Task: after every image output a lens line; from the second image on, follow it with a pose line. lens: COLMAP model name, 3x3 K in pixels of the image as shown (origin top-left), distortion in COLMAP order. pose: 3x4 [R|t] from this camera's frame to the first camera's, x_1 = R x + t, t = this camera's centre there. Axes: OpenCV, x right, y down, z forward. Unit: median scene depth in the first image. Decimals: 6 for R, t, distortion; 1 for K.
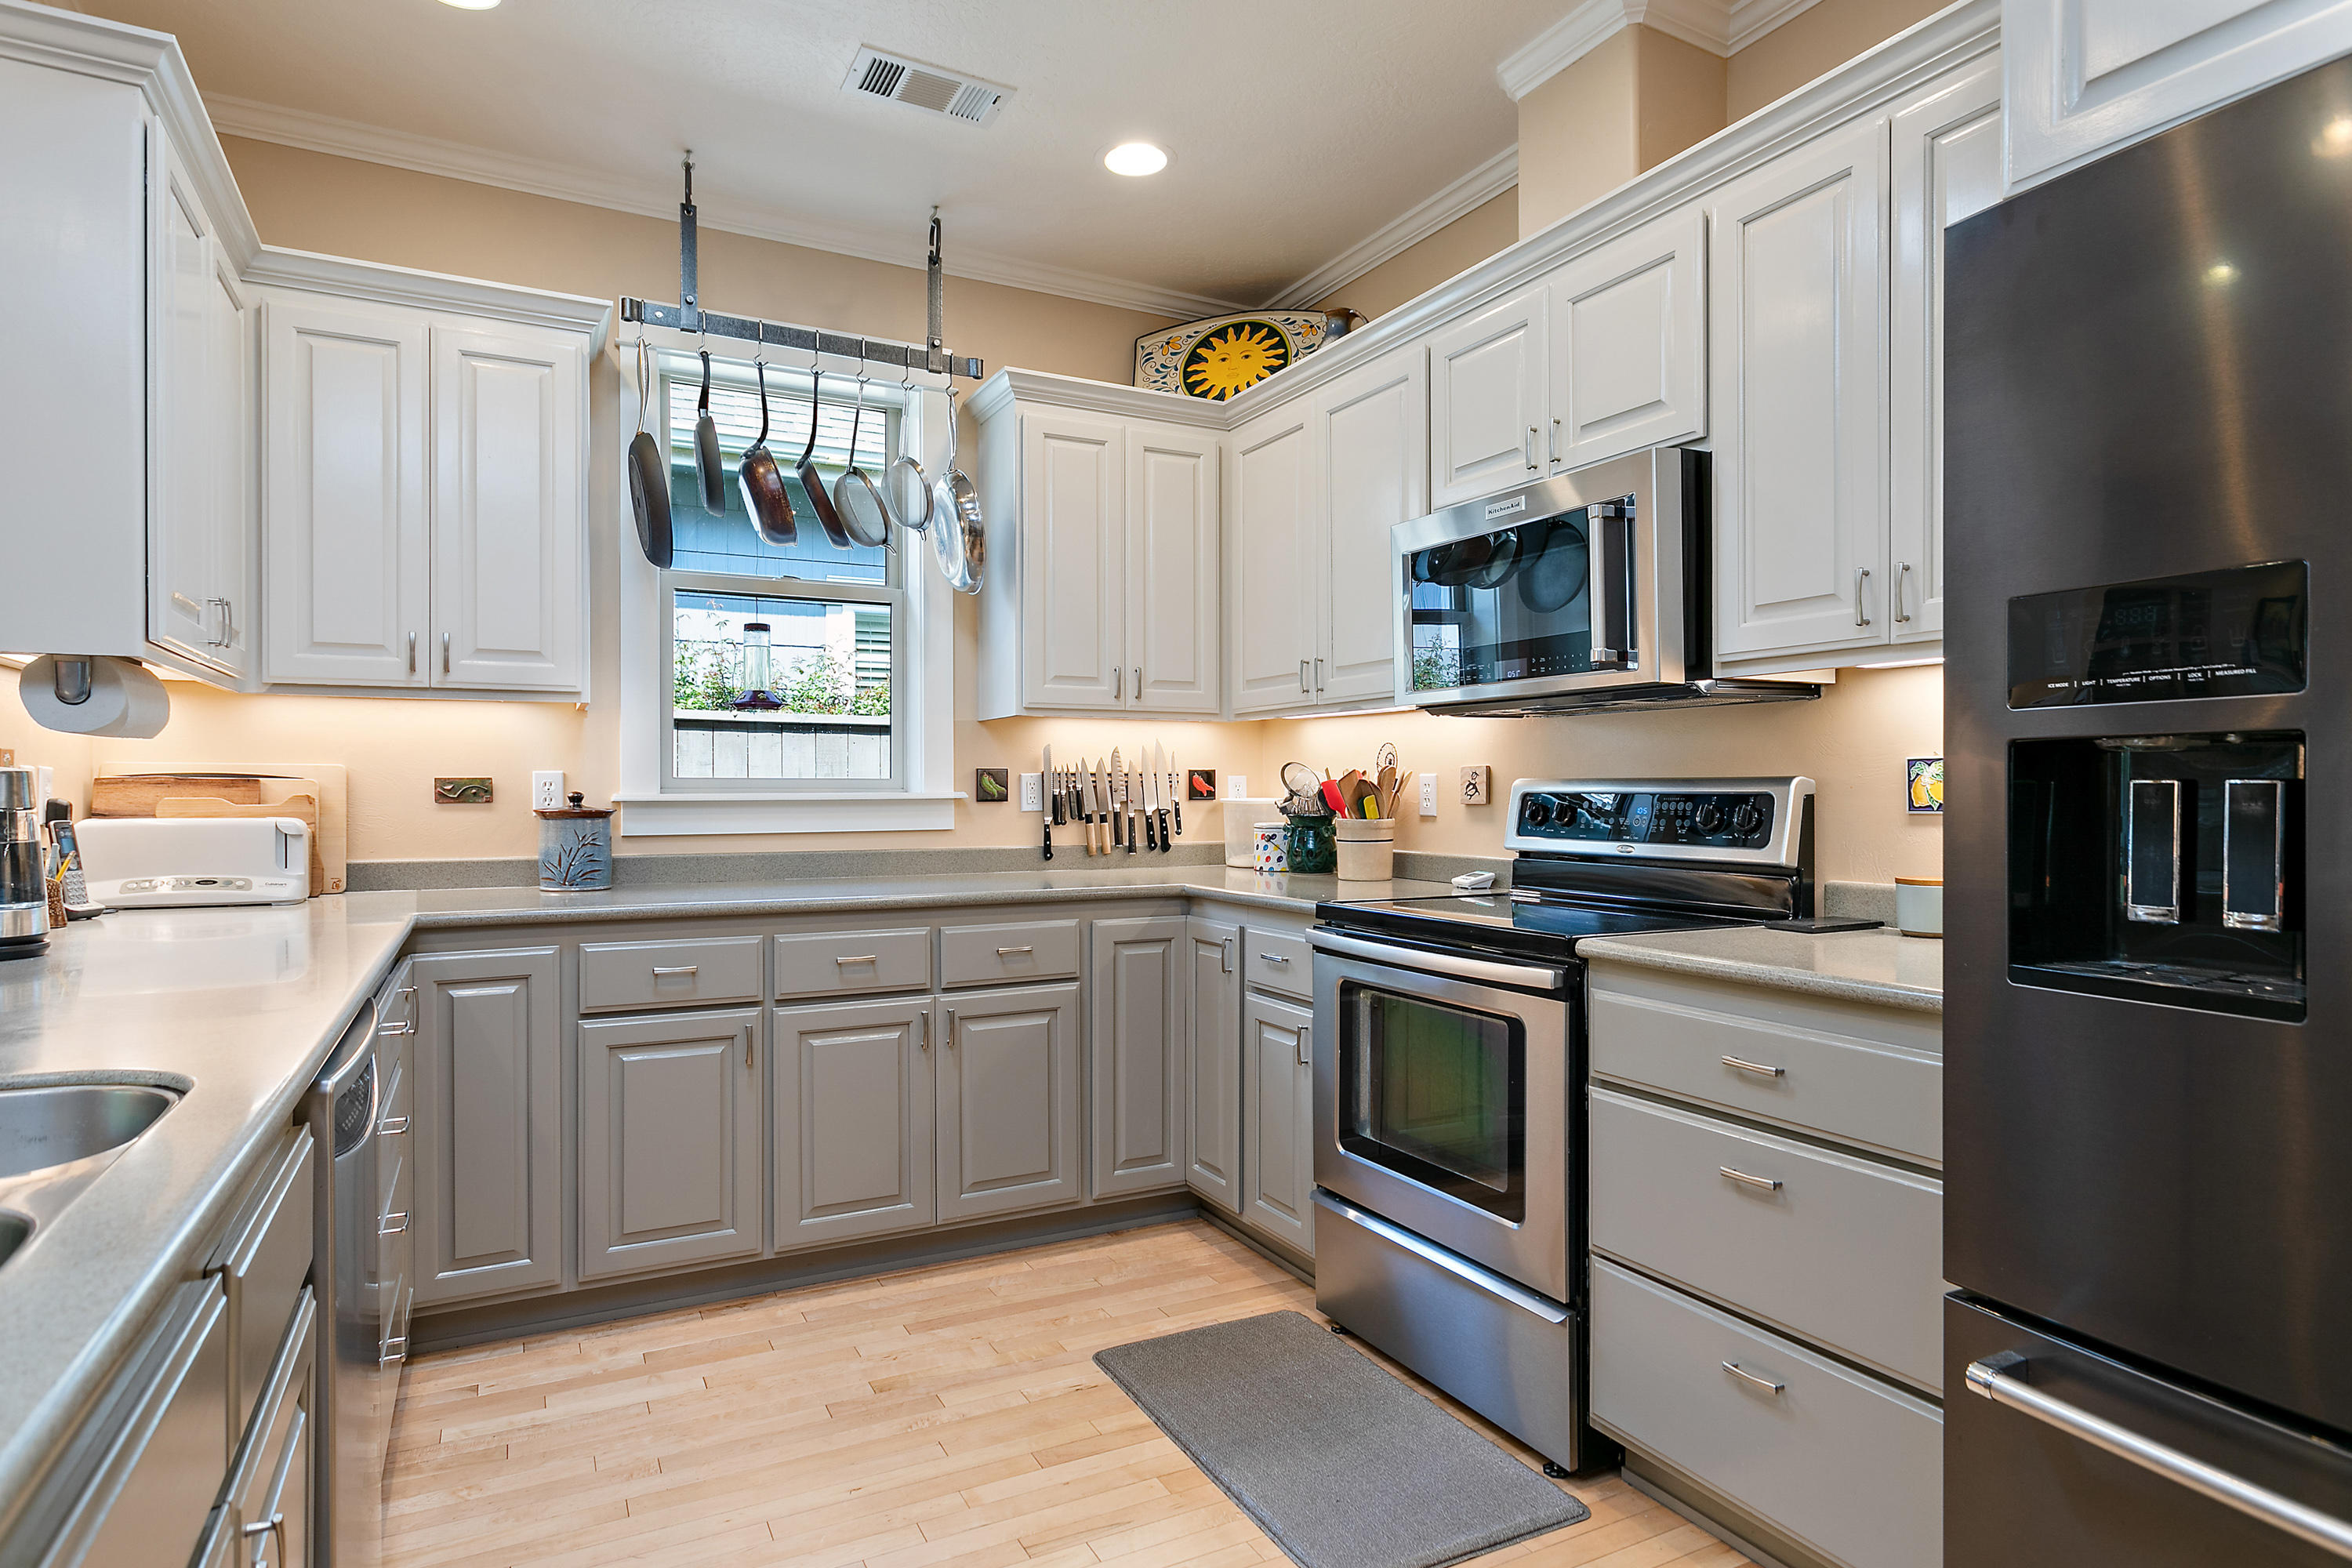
lens RADIAL K [[1281.9, 0, 1176.0], [0, 1281.9, 784.0], [0, 0, 1]] dist [0.001606, 0.000669]
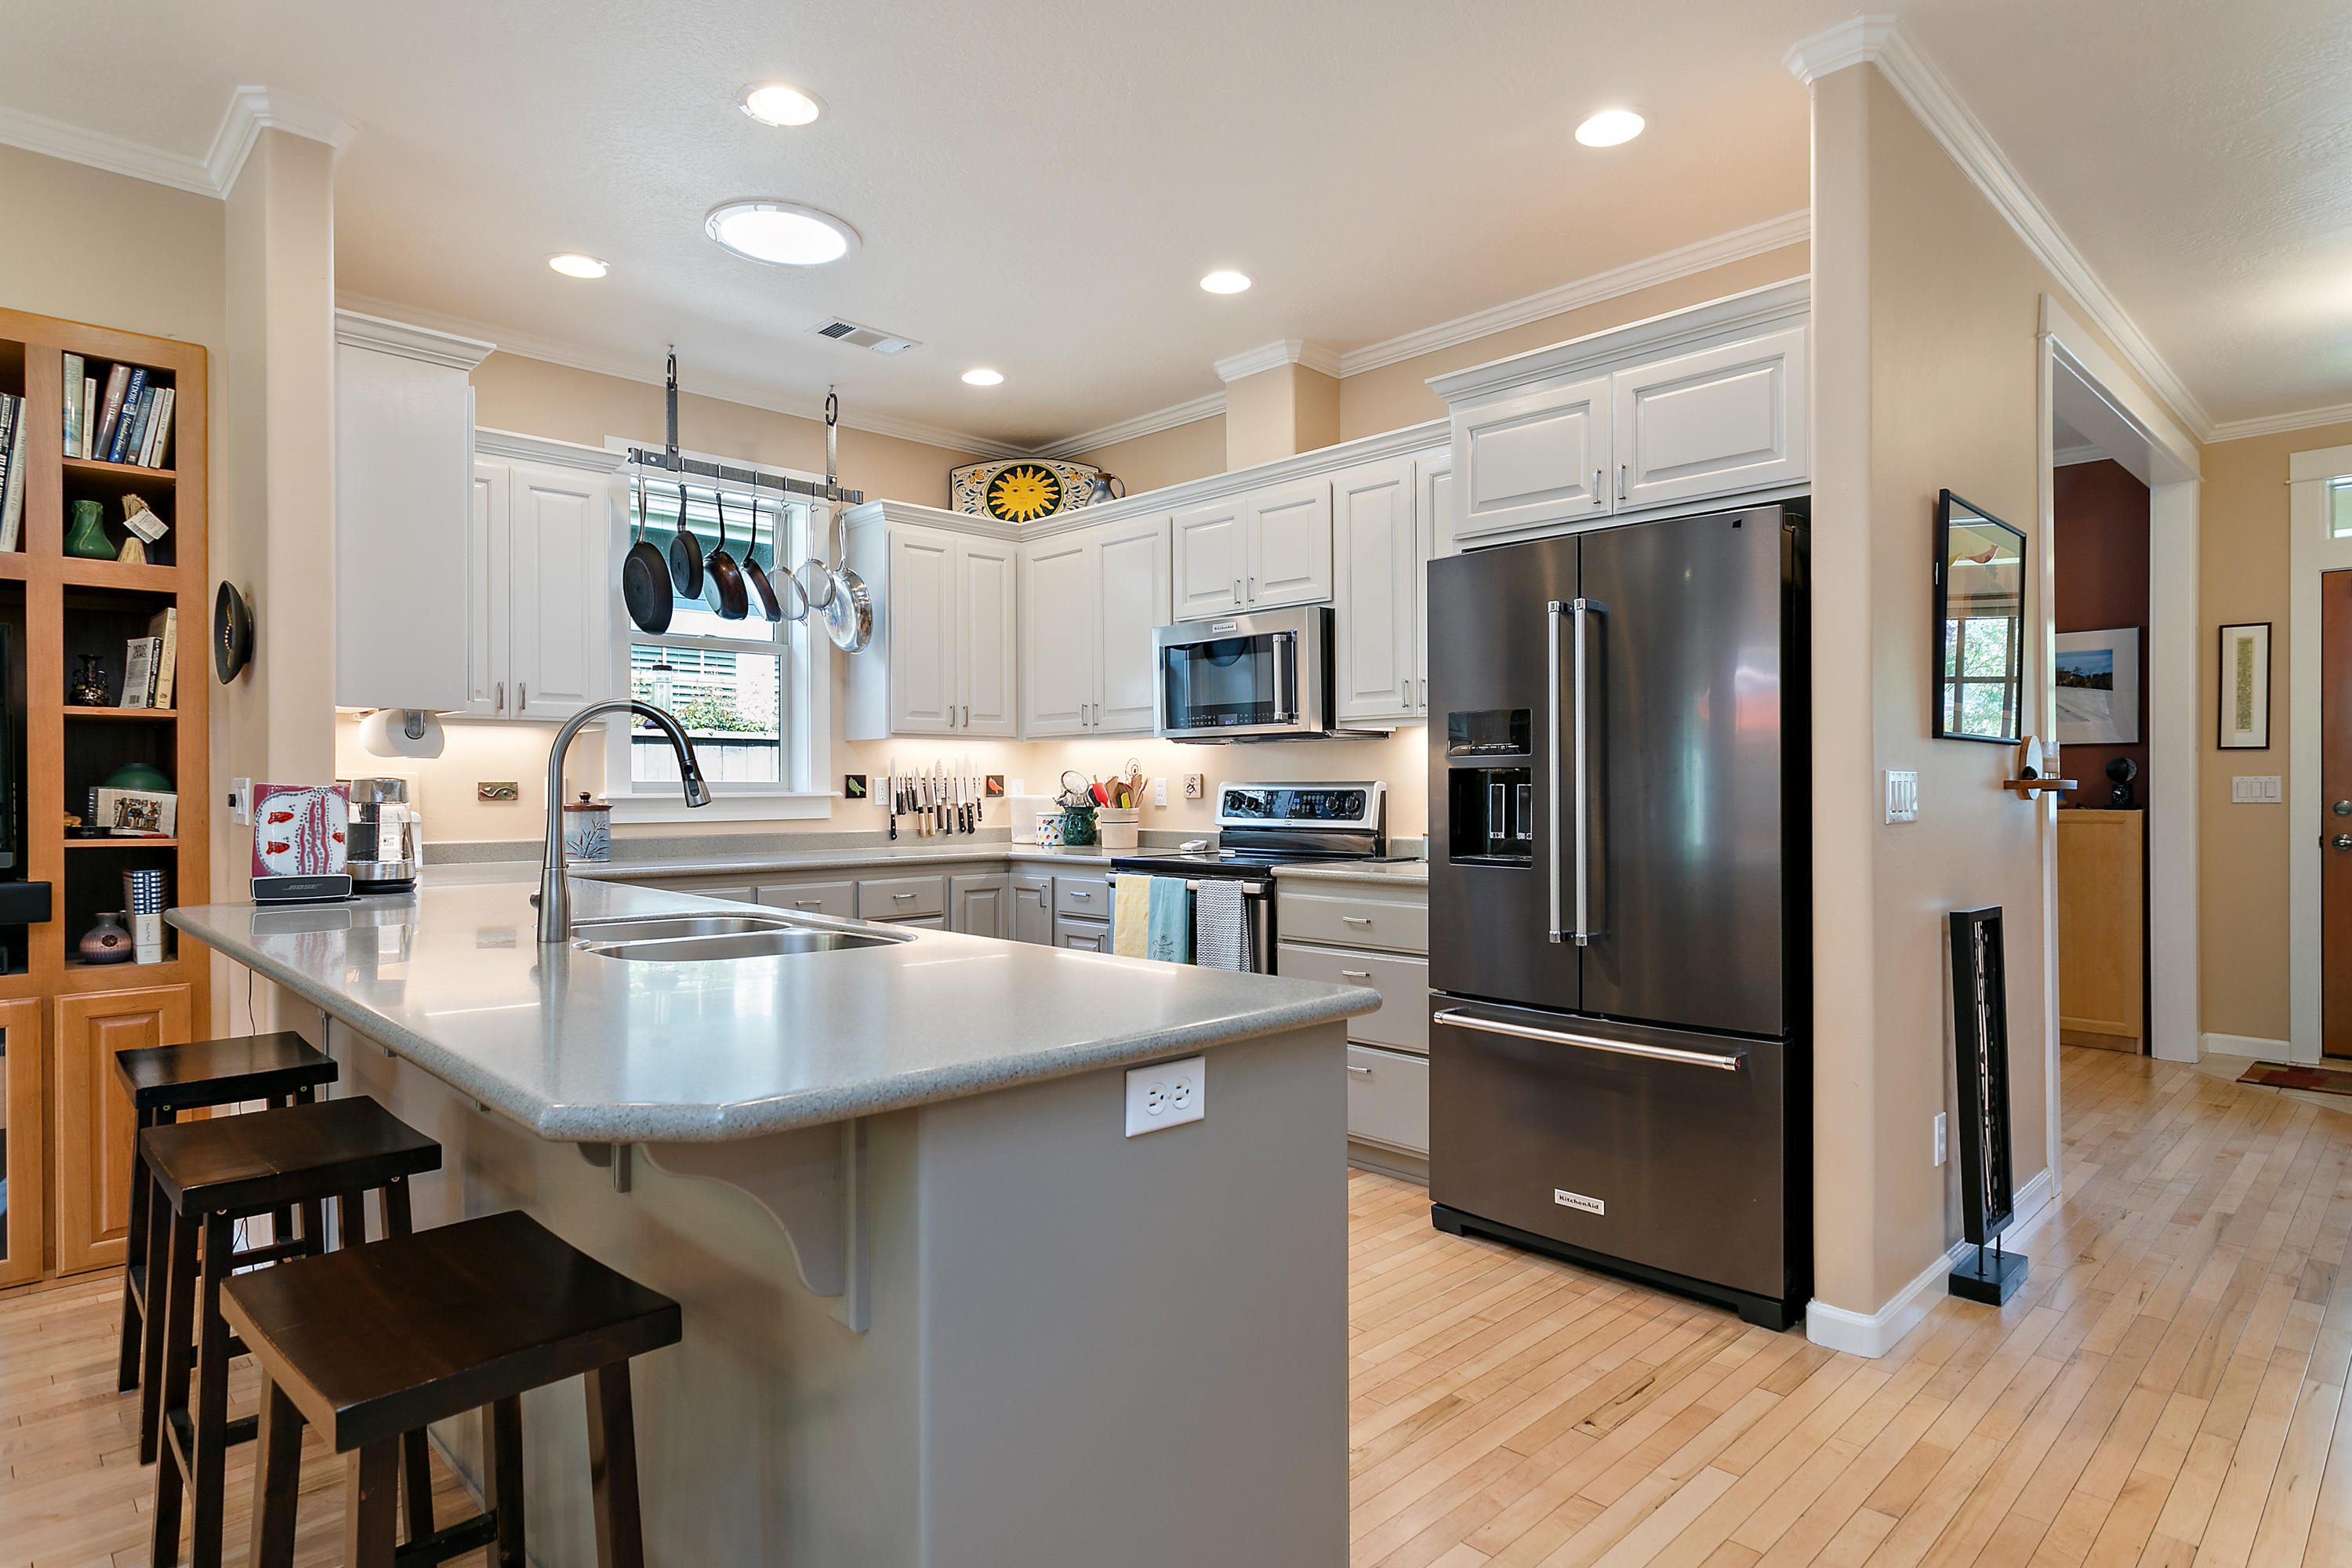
lens RADIAL K [[1281.9, 0, 1176.0], [0, 1281.9, 784.0], [0, 0, 1]] dist [0.001606, 0.000669]
pose [[0.958706, -0.001647, 0.284394, -0.238497], [0.001567, 0.999999, 0.000509, -0.002376], [-0.284395, -0.000042, 0.958707, -0.514897]]
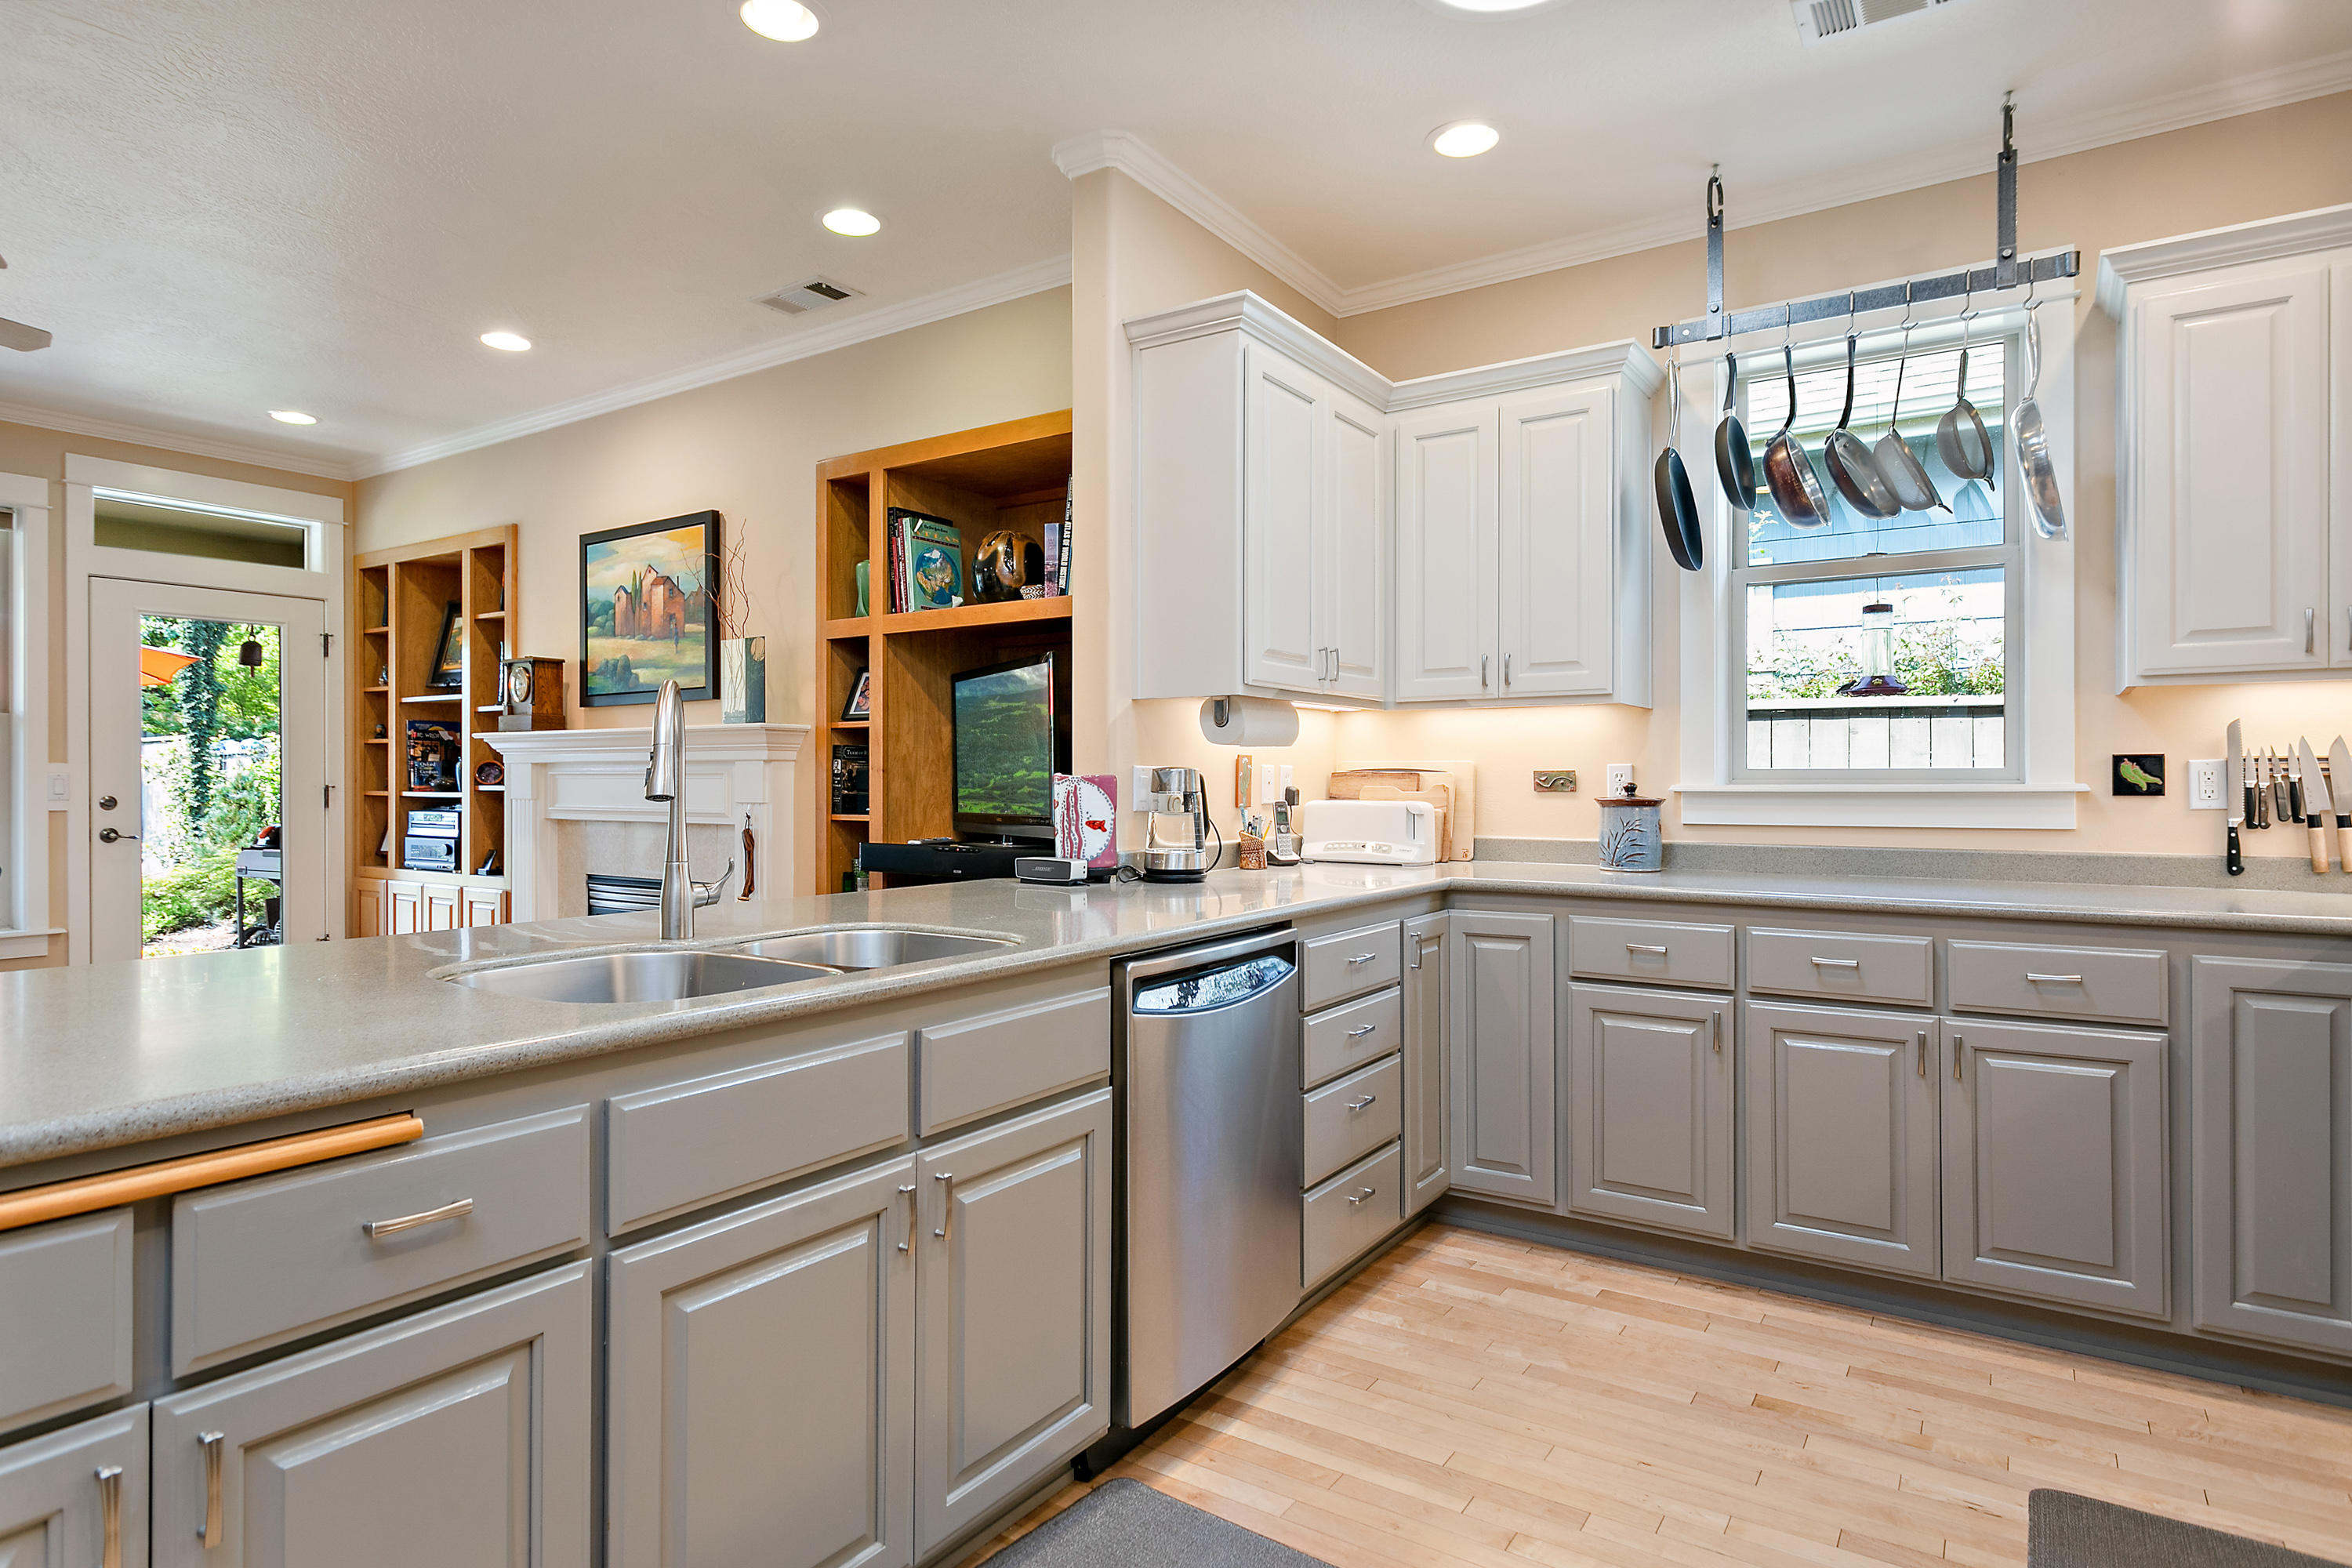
lens RADIAL K [[1274.7, 0, 1175.8], [0, 1274.7, 775.1], [0, 0, 1]] dist [0.002526, 0.000726]
pose [[0.479856, -0.003504, -0.877340, 0.302551], [0.004004, 0.999990, -0.001804, 0.000081], [0.877338, -0.002647, 0.479865, 0.119509]]
